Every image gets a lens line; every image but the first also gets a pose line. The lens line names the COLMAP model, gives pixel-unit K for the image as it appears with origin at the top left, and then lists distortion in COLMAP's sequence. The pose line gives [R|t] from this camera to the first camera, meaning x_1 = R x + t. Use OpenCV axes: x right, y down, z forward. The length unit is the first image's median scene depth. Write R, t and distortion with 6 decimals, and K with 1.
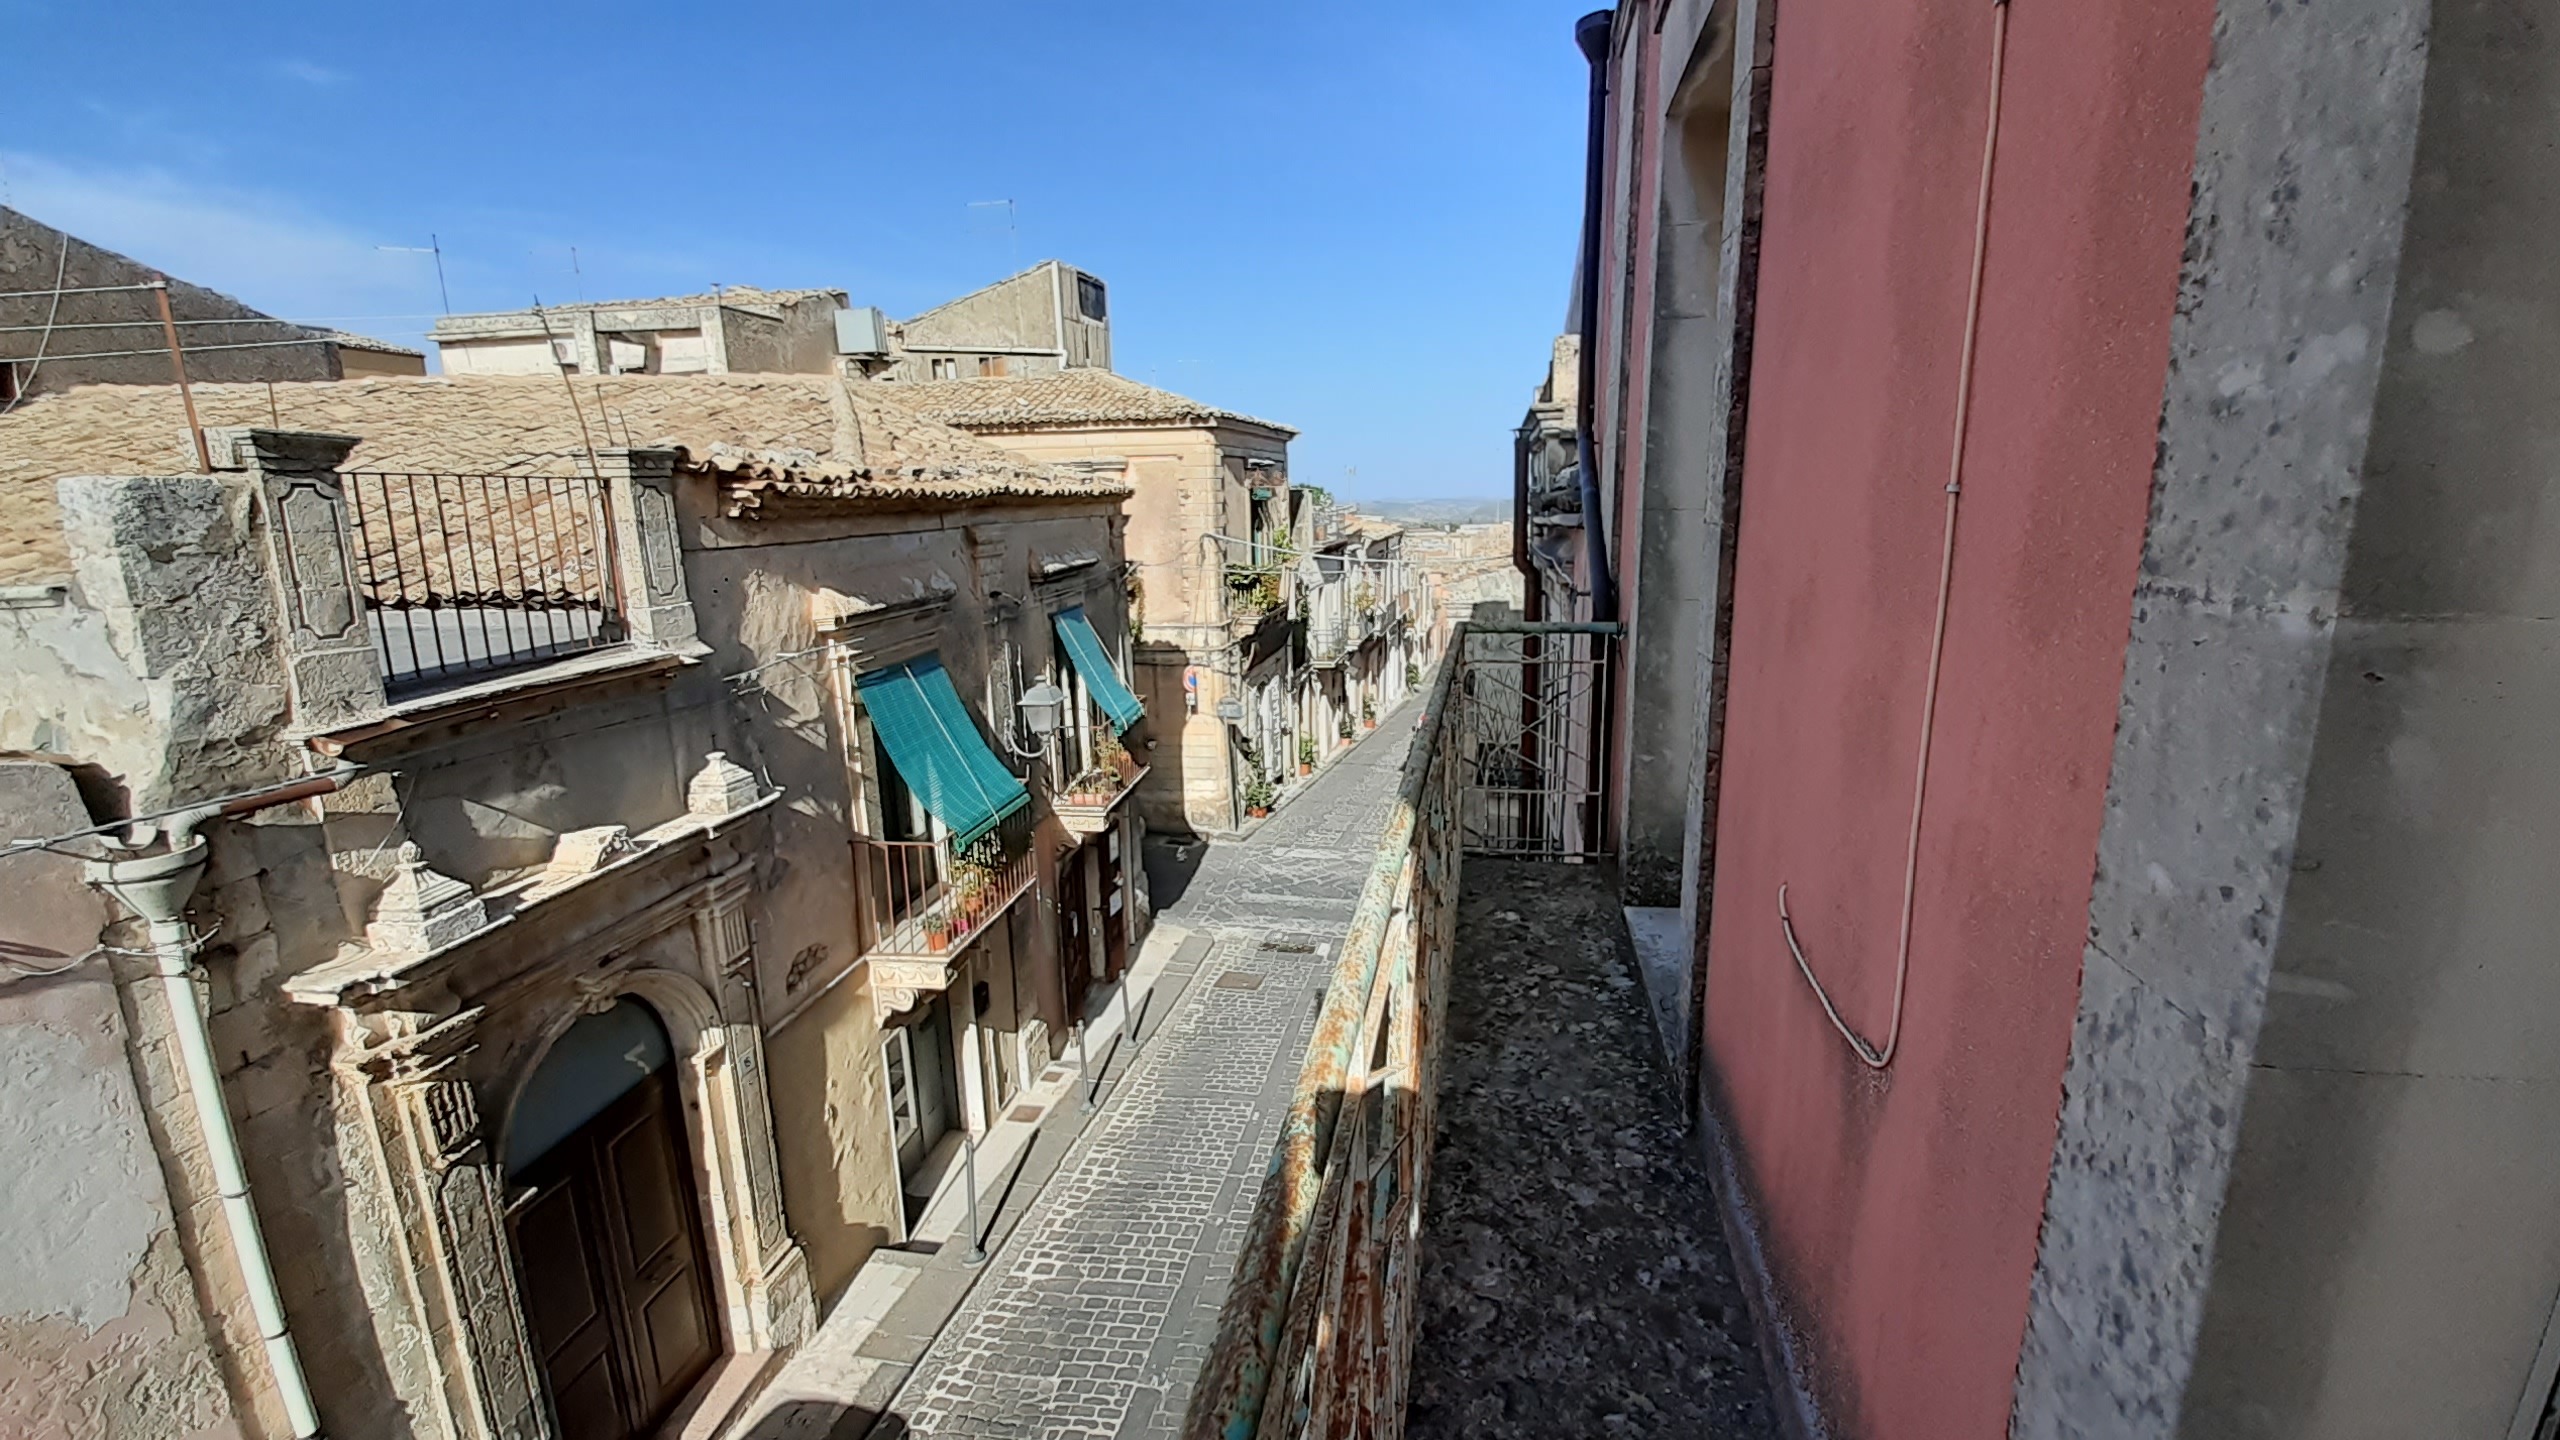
lens RADIAL K [[1049.2, 0, 1349.6], [0, 1049.2, 717.2], [0, 0, 1]] dist [0.014532, -0.016199]
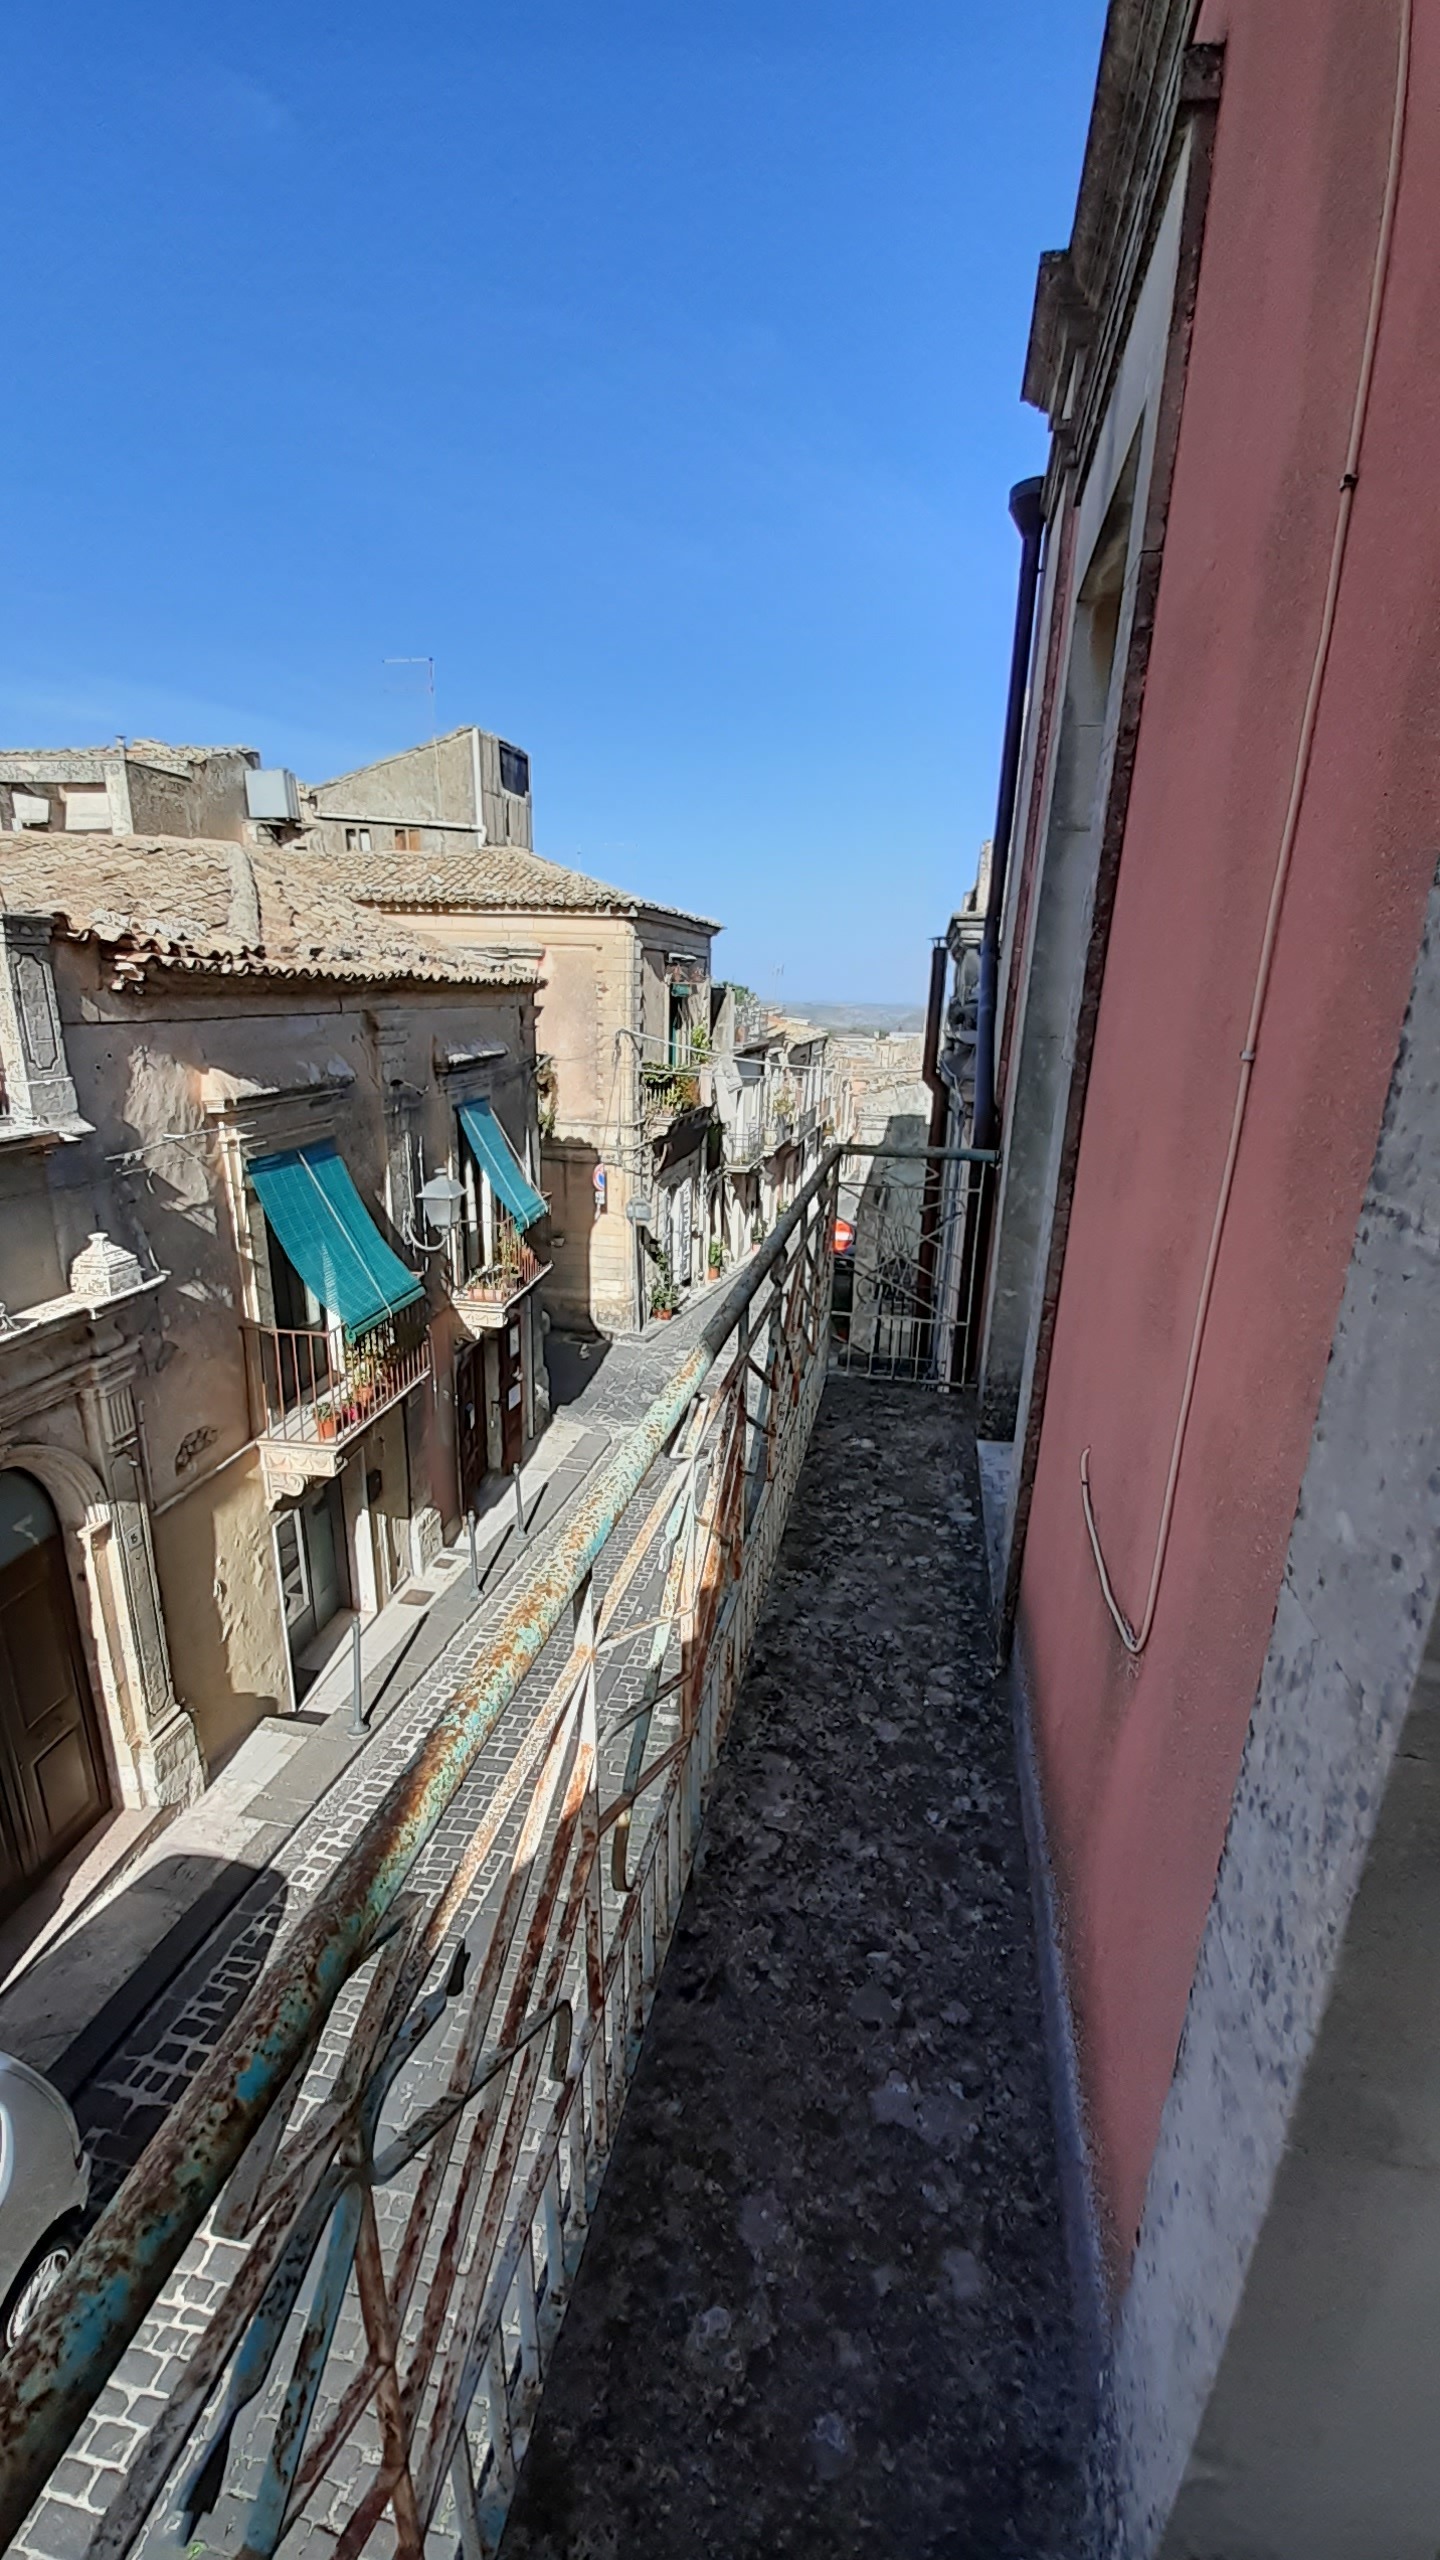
lens RADIAL K [[1038.9, 0, 762.6], [0, 1038.9, 1323.6], [0, 0, 1]] dist [0.030032, -0.028302]
pose [[0.998739, 0.050194, 0.000179, 0.024066], [-0.049972, 0.993979, 0.097516, -0.007996], [0.004717, -0.097402, 0.995234, 0.010955]]
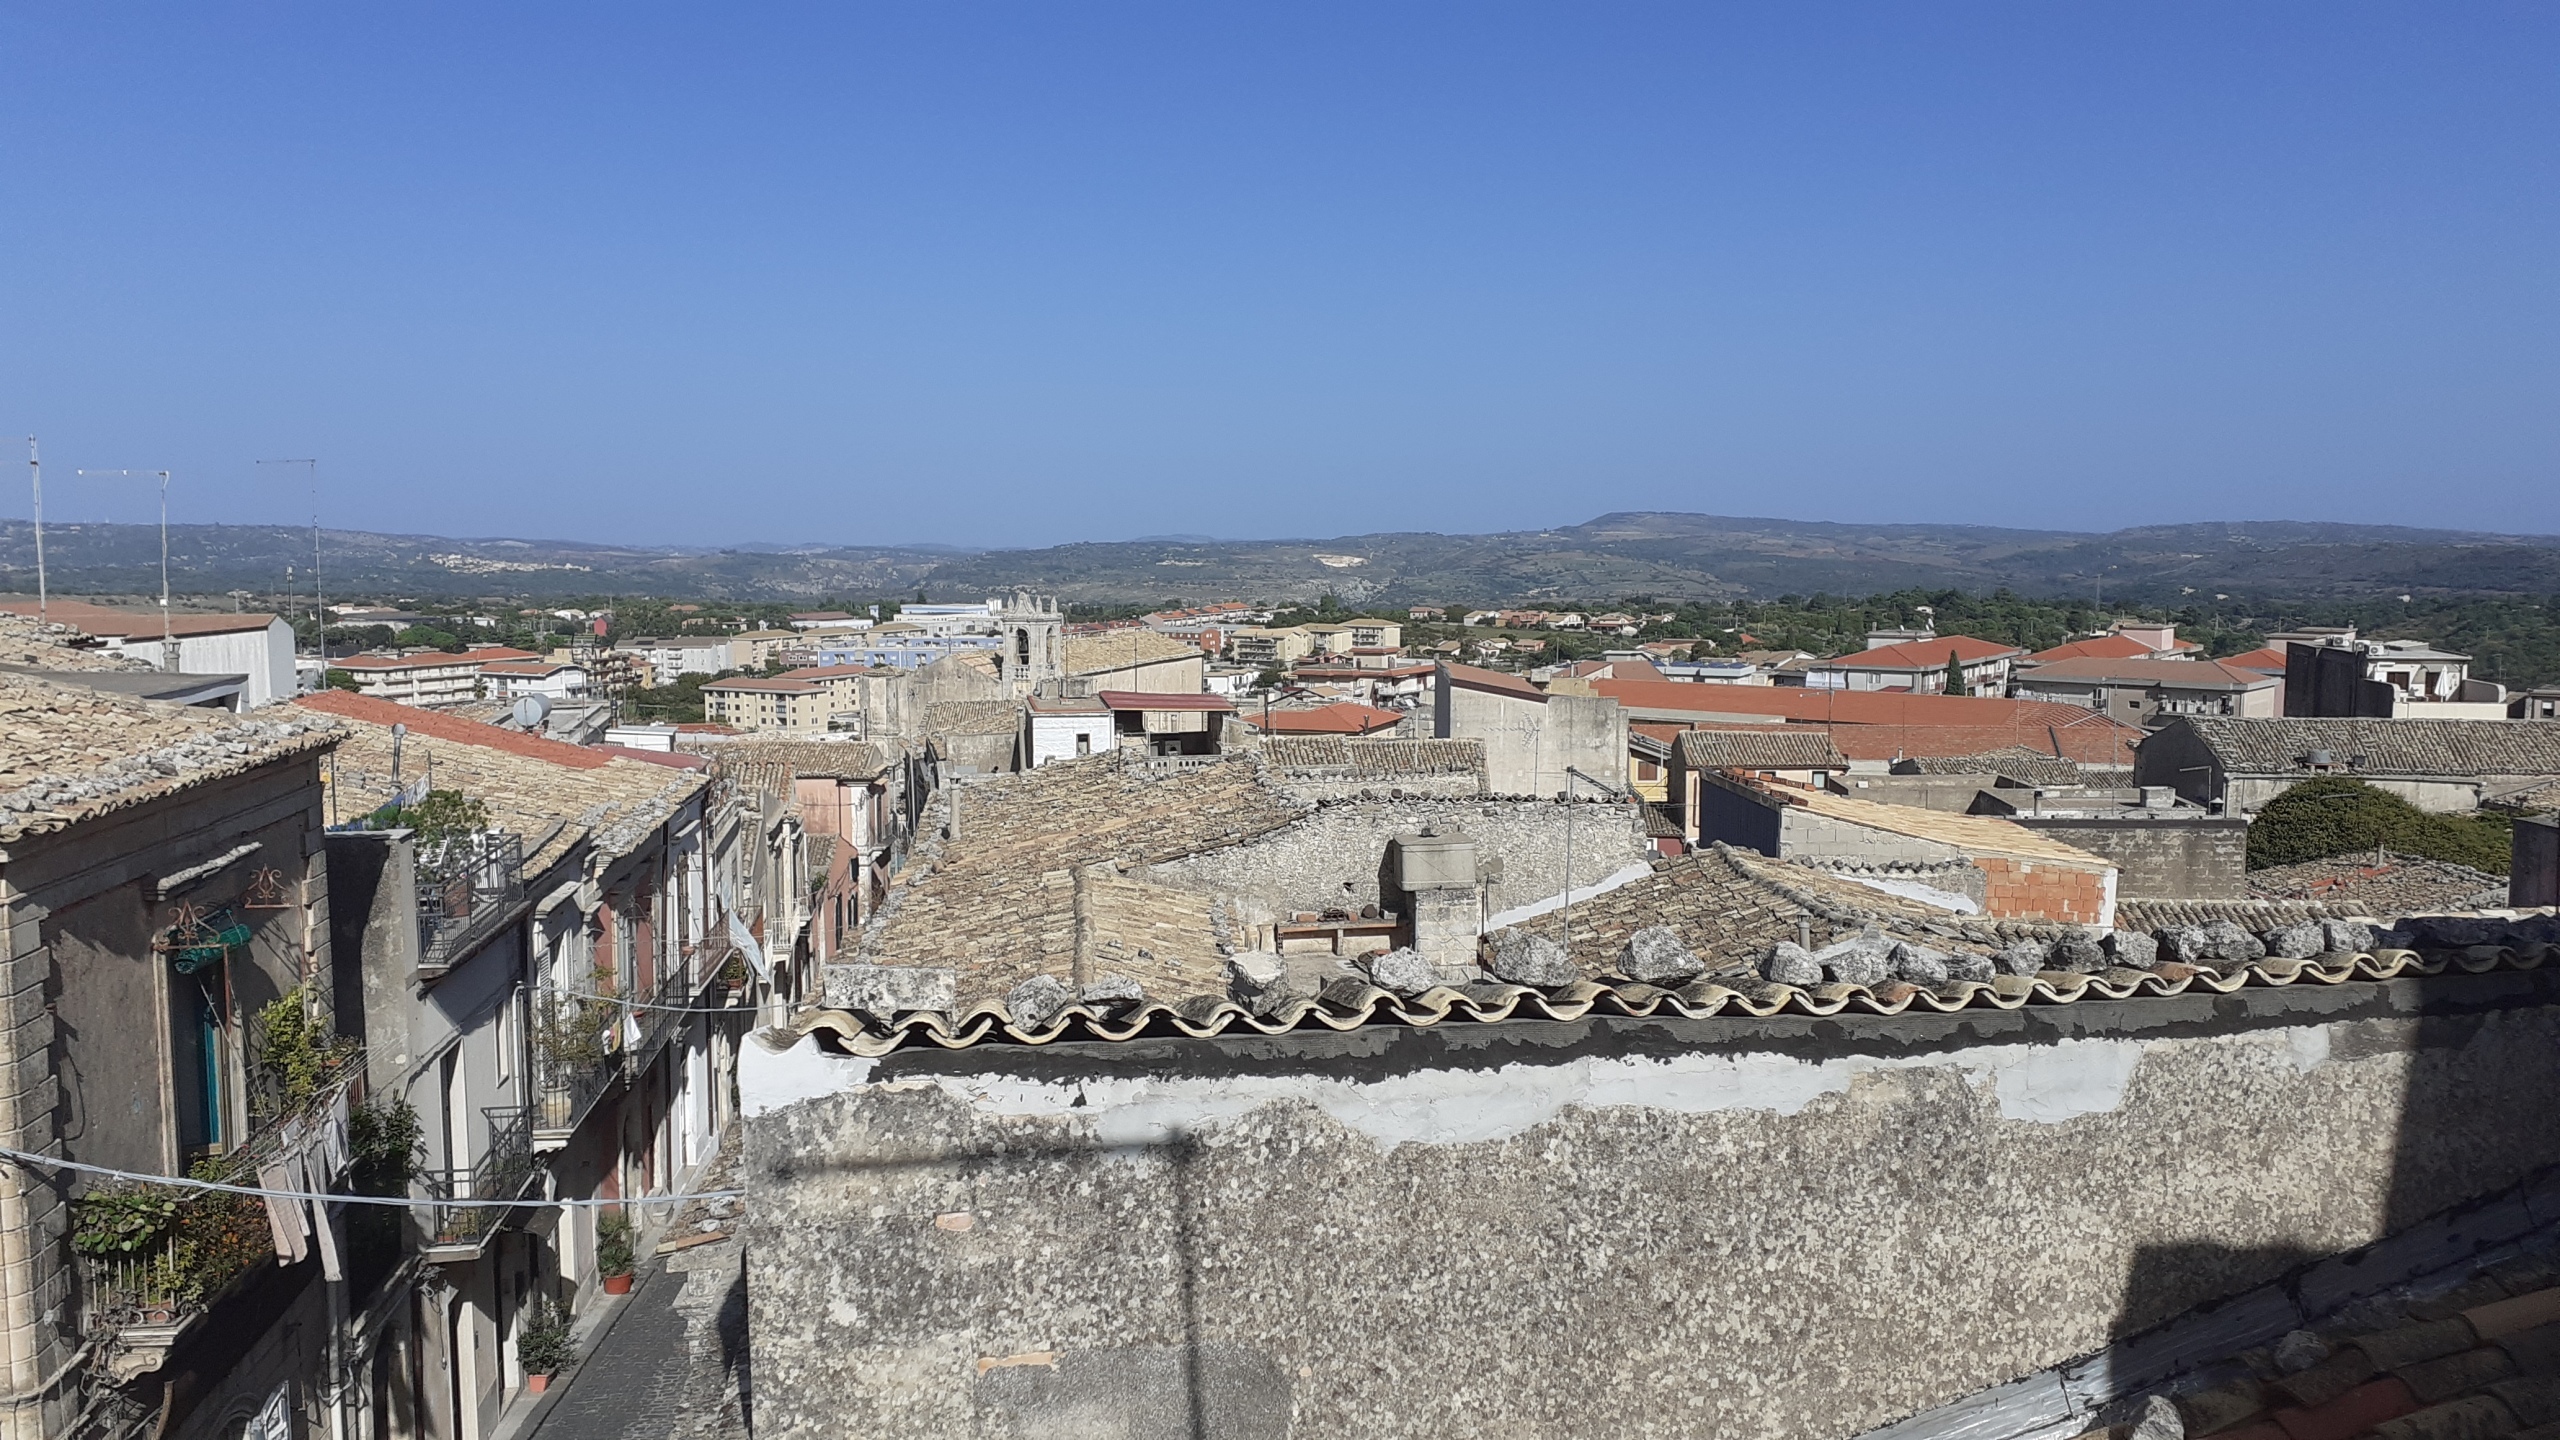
lens RADIAL K [[2104.0, 0, 1280.0], [0, 2104.0, 720.0], [0, 0, 1]] dist [0.126325, -0.176471]
pose [[0.961160, -0.021683, 0.275139, 0.253838], [0.055177, 0.991880, -0.114582, -0.630745], [-0.270420, 0.125313, 0.954552, 0.524836]]
